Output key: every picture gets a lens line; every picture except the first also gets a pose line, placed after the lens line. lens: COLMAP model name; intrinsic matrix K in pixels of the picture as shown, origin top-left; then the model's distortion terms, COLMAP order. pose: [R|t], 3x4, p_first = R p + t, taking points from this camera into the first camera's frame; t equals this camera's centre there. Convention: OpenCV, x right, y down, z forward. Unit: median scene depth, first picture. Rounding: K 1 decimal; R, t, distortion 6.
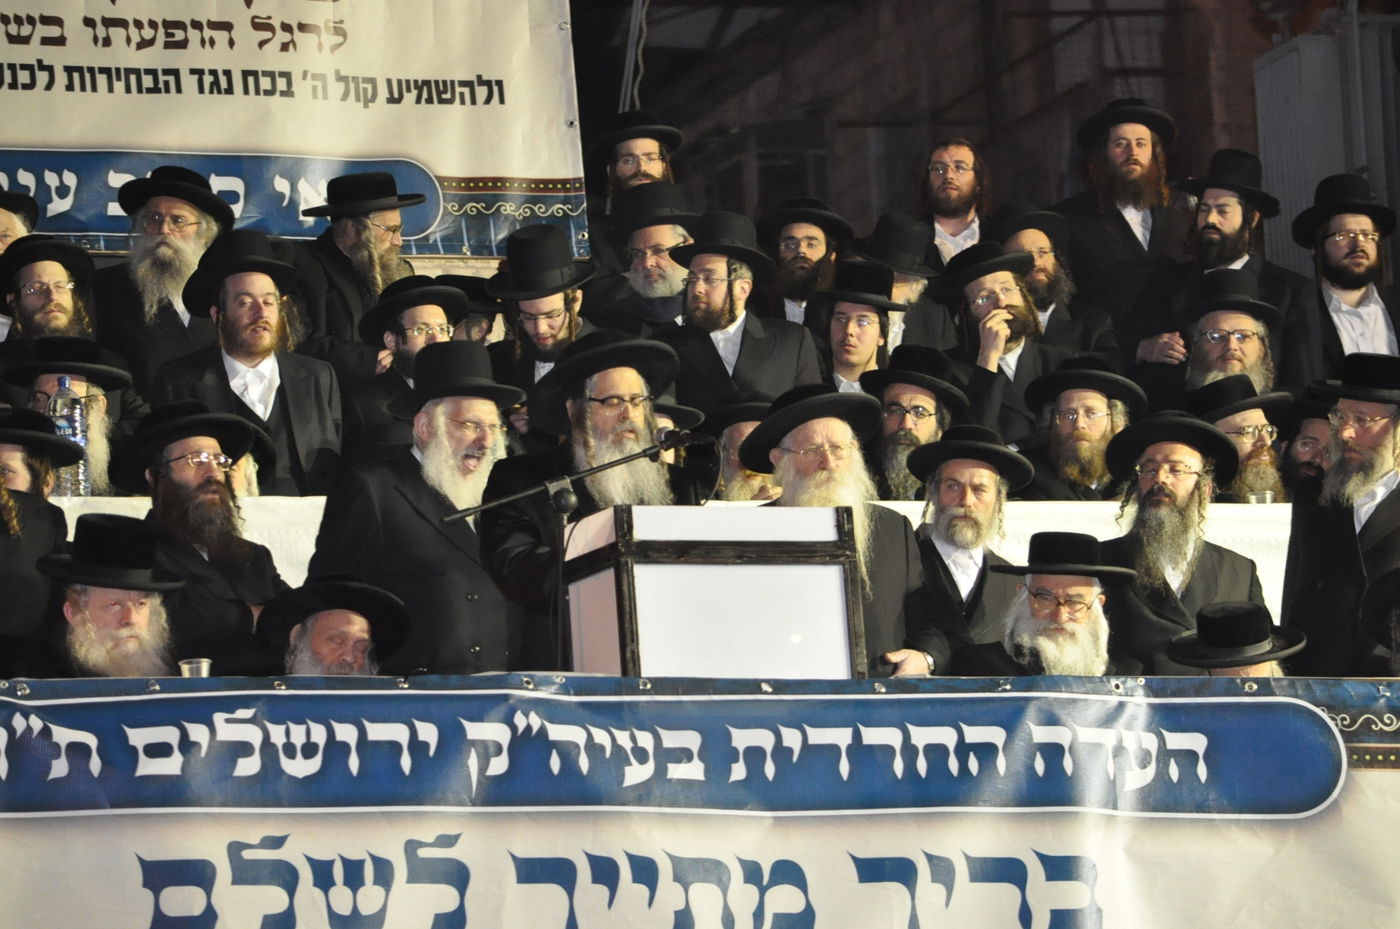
lens RADIAL K [[8513.9, 0, 692.5], [0, 8513.9, 480.3], [0, 0, 1]] dist [3.668232, -13.828438]
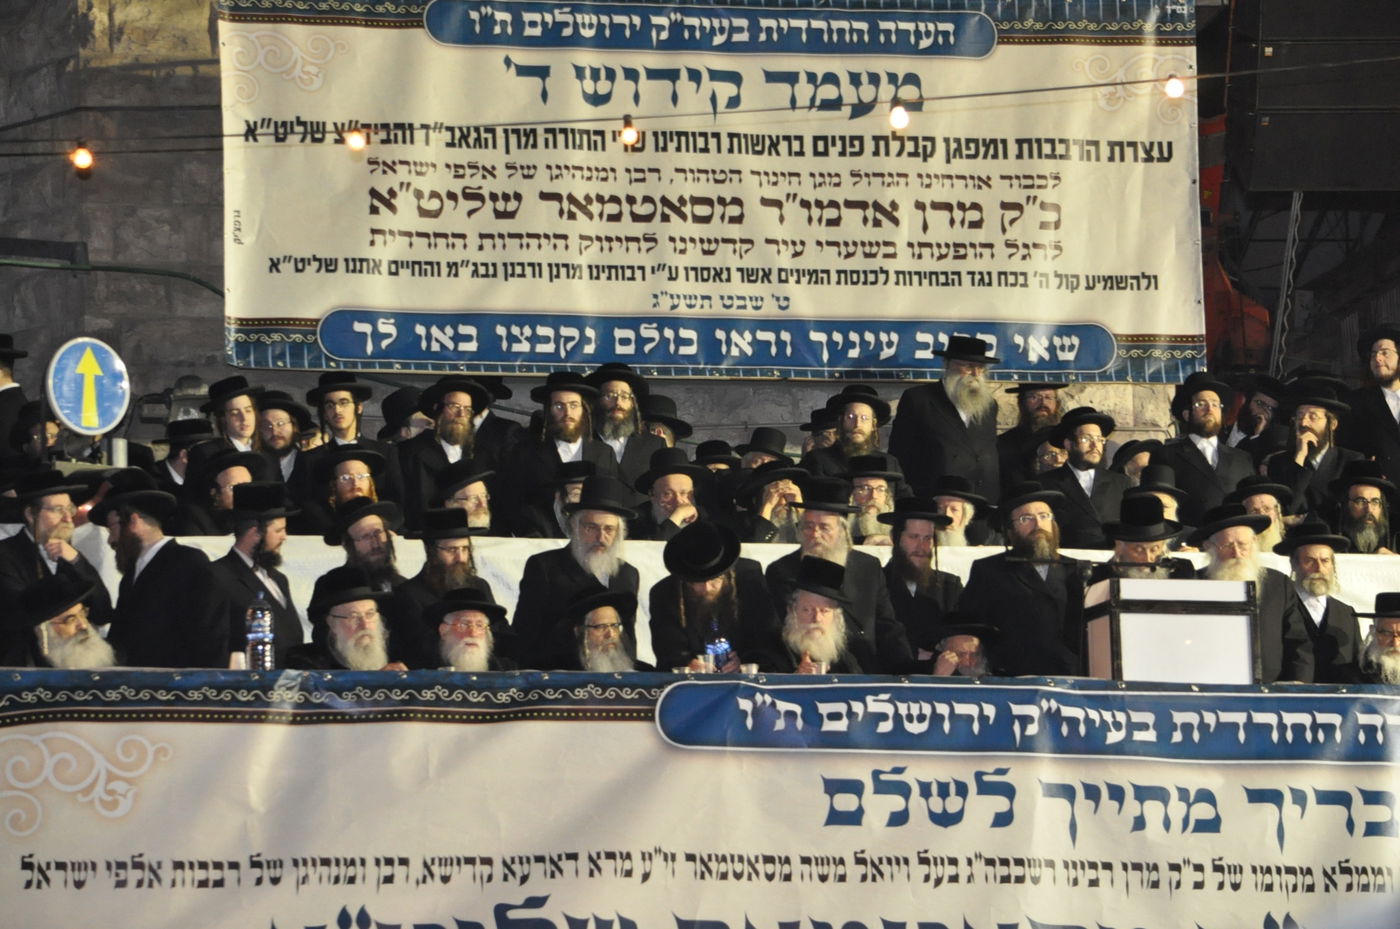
lens RADIAL K [[6105.7, 0, 717.4], [0, 6105.7, 461.7], [0, 0, 1]] dist [1.401934, 4.945985]
pose [[0.987263, 0.019616, -0.157881, 0.108230], [-0.016353, 0.999626, 0.021940, -0.046664], [0.158252, -0.019078, 0.987214, -0.239234]]
